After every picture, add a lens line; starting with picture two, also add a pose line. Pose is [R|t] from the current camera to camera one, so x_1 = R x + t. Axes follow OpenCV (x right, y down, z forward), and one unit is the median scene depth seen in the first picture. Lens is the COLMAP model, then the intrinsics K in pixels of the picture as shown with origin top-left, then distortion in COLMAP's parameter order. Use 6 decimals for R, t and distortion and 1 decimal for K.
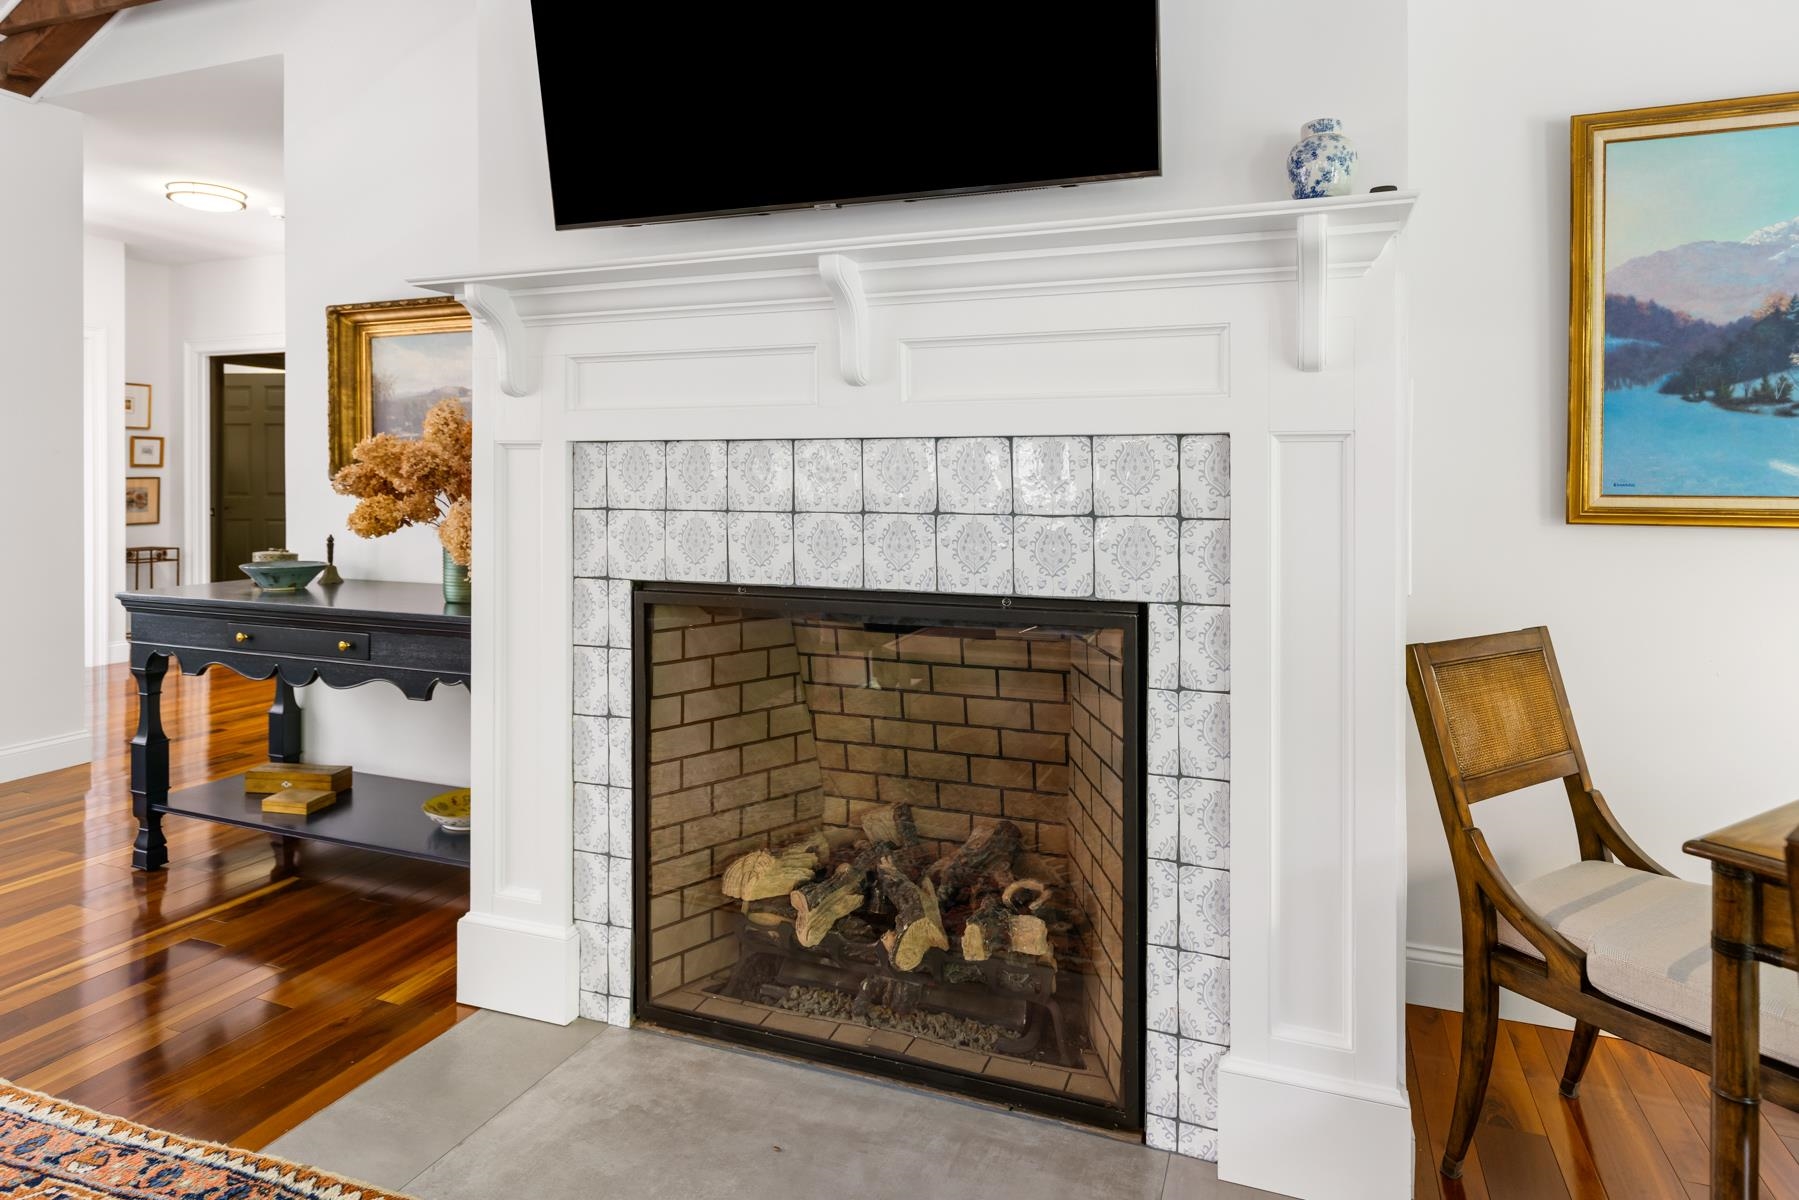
lens RADIAL K [[1061.5, 0, 927.6], [0, 1061.5, 490.4], [0, 0, 1]] dist [-0.000803, 0.000880]
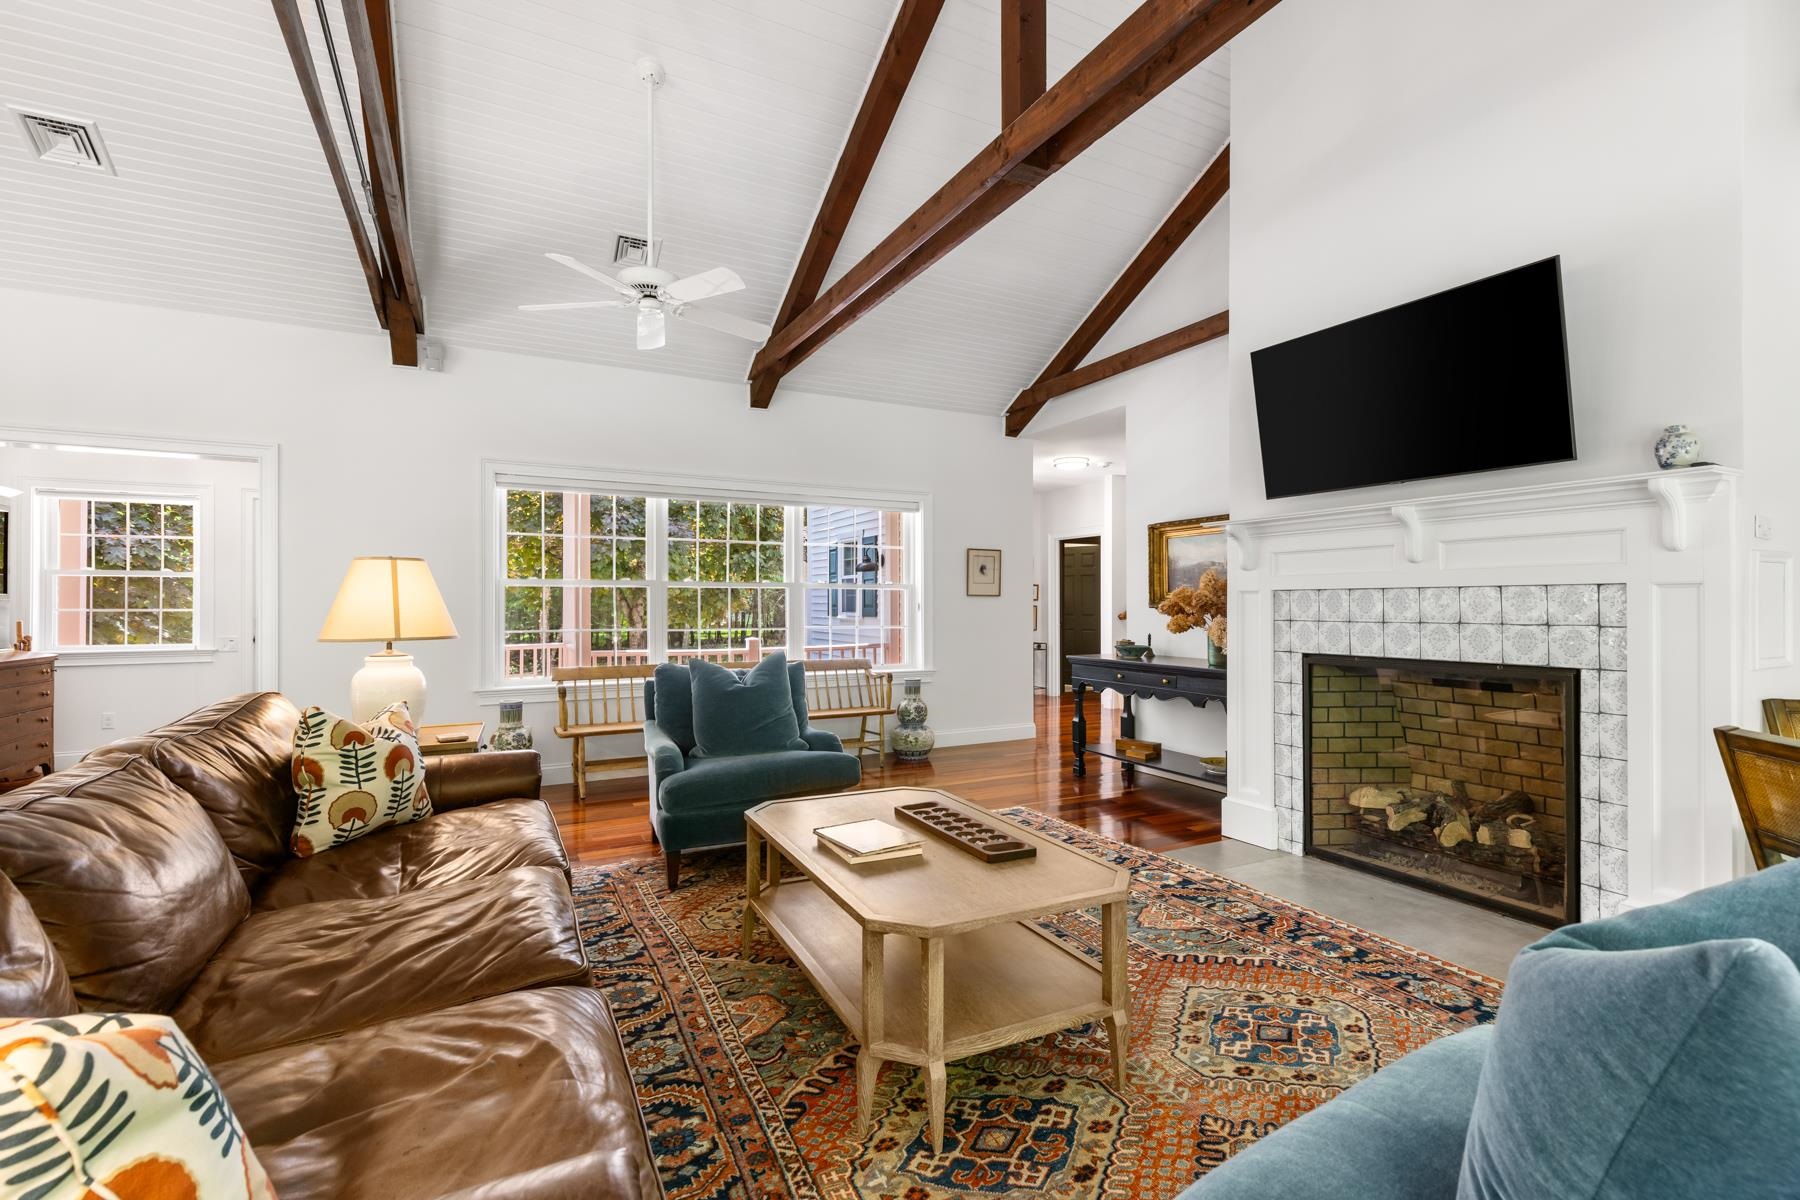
lens RADIAL K [[821.0, 0, 899.7], [0, 821.0, 605.0], [0, 0, 1]] dist [0.001362, 0.000056]
pose [[0.744362, -0.005820, -0.667752, 0.236735], [0.000710, 0.999968, -0.007925, -0.002026], [0.667776, 0.005425, 0.744342, -0.823503]]
